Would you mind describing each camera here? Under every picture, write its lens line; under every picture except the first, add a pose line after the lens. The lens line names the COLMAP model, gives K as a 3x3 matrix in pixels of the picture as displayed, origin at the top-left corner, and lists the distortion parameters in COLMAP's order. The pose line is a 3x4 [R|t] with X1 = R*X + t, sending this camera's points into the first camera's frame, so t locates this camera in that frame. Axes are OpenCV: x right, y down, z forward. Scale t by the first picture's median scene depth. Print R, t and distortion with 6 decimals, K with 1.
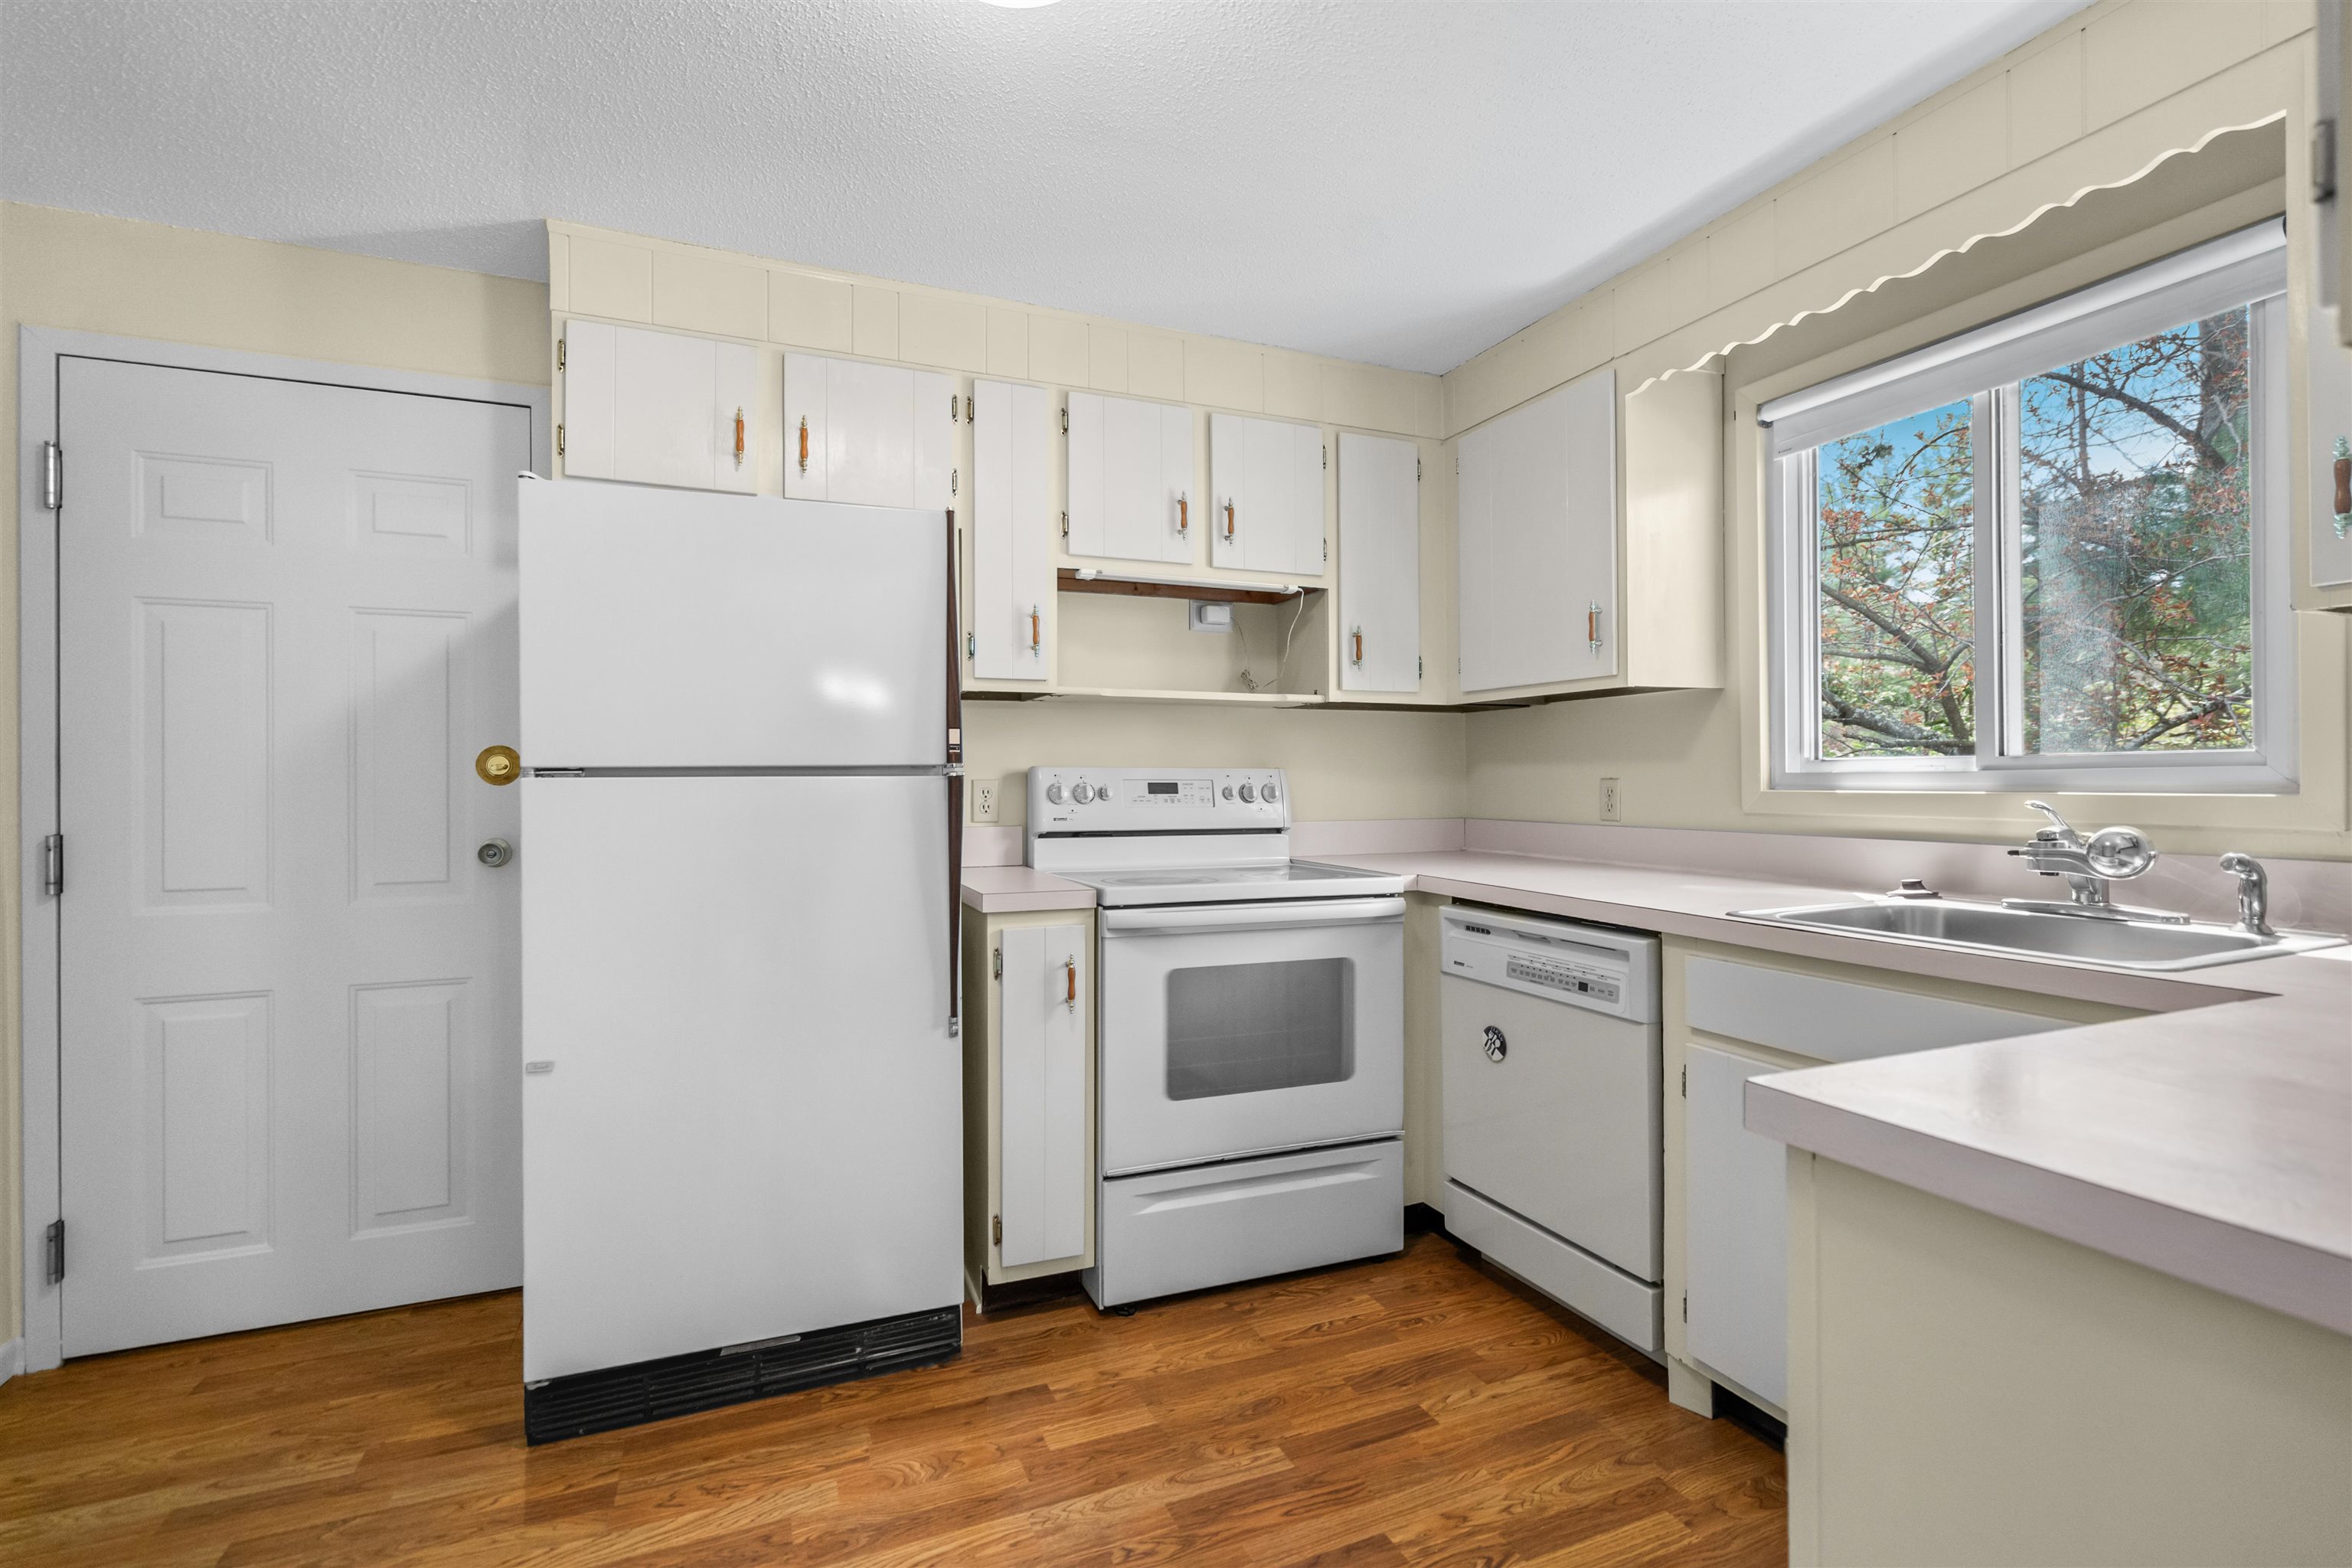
lens RADIAL K [[1072.6, 0, 1193.8], [0, 1072.6, 786.9], [0, 0, 1]] dist [-0.000627, 0.000552]
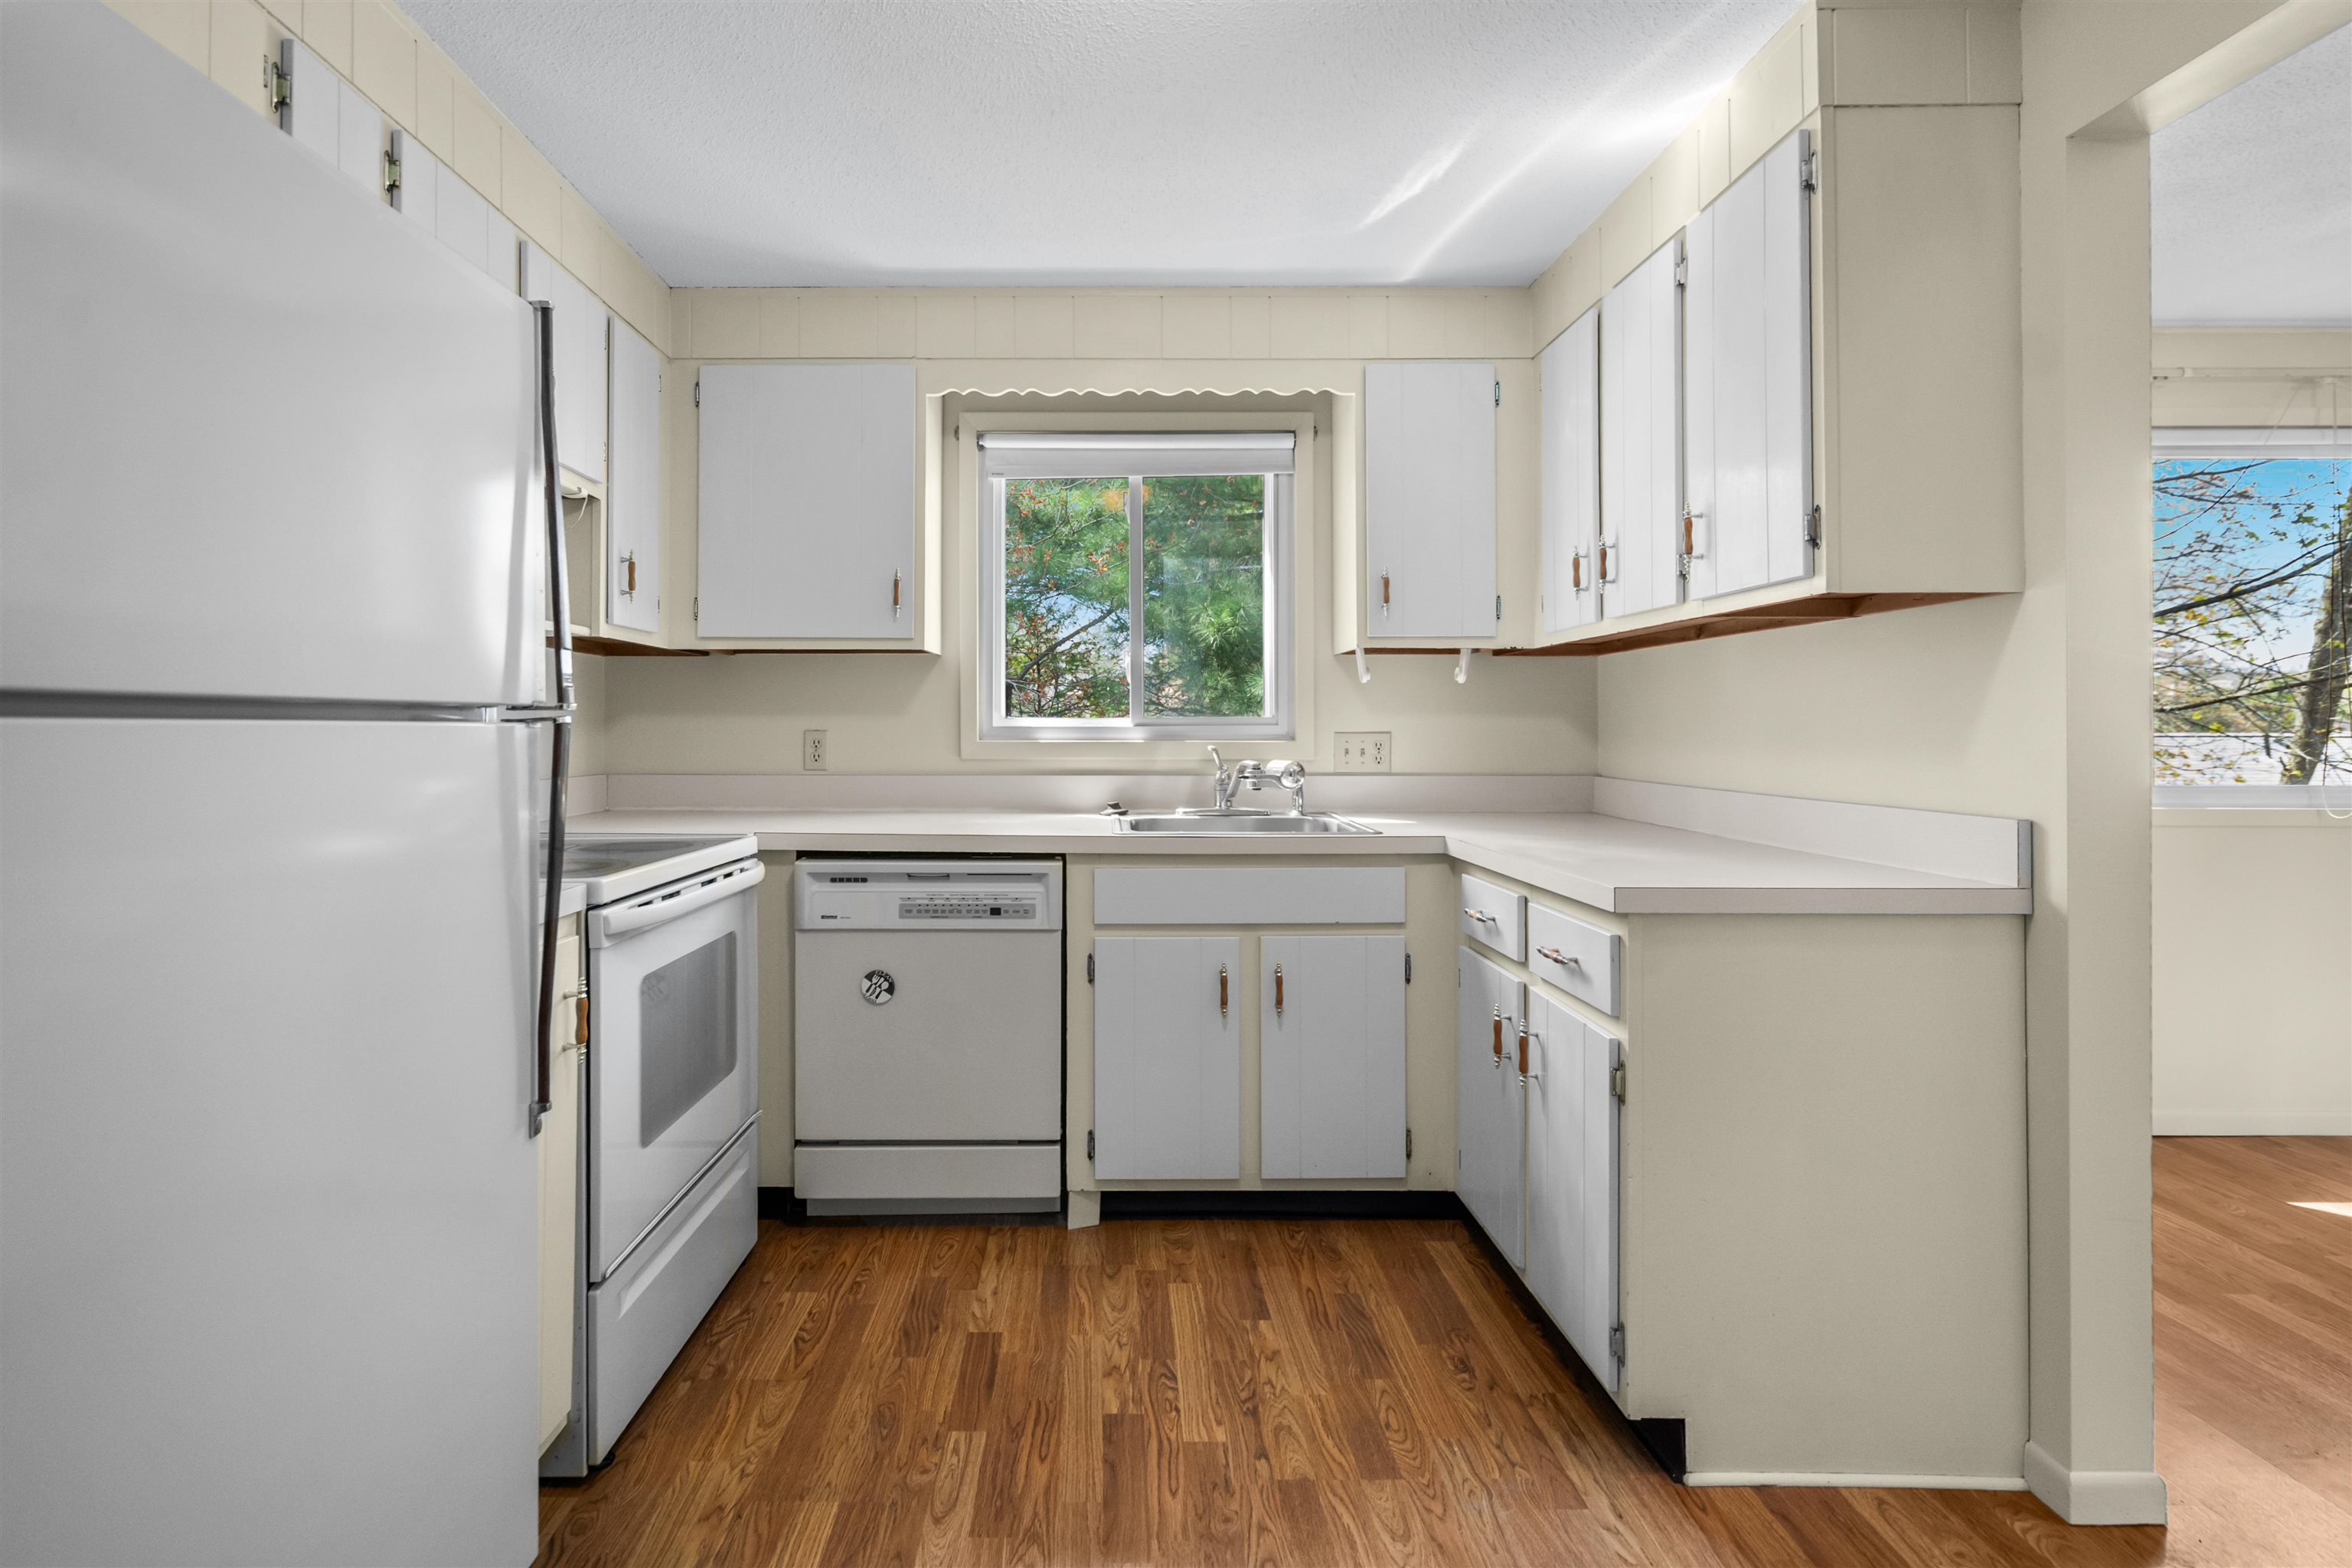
lens RADIAL K [[1072.6, 0, 1123.8], [0, 1072.6, 724.5], [0, 0, 1]] dist [-0.000627, 0.000552]
pose [[0.395337, 0.010888, 0.918472, -0.680659], [0.002581, 0.999913, -0.012965, 0.000909], [-0.918532, 0.007496, 0.395274, 0.439369]]
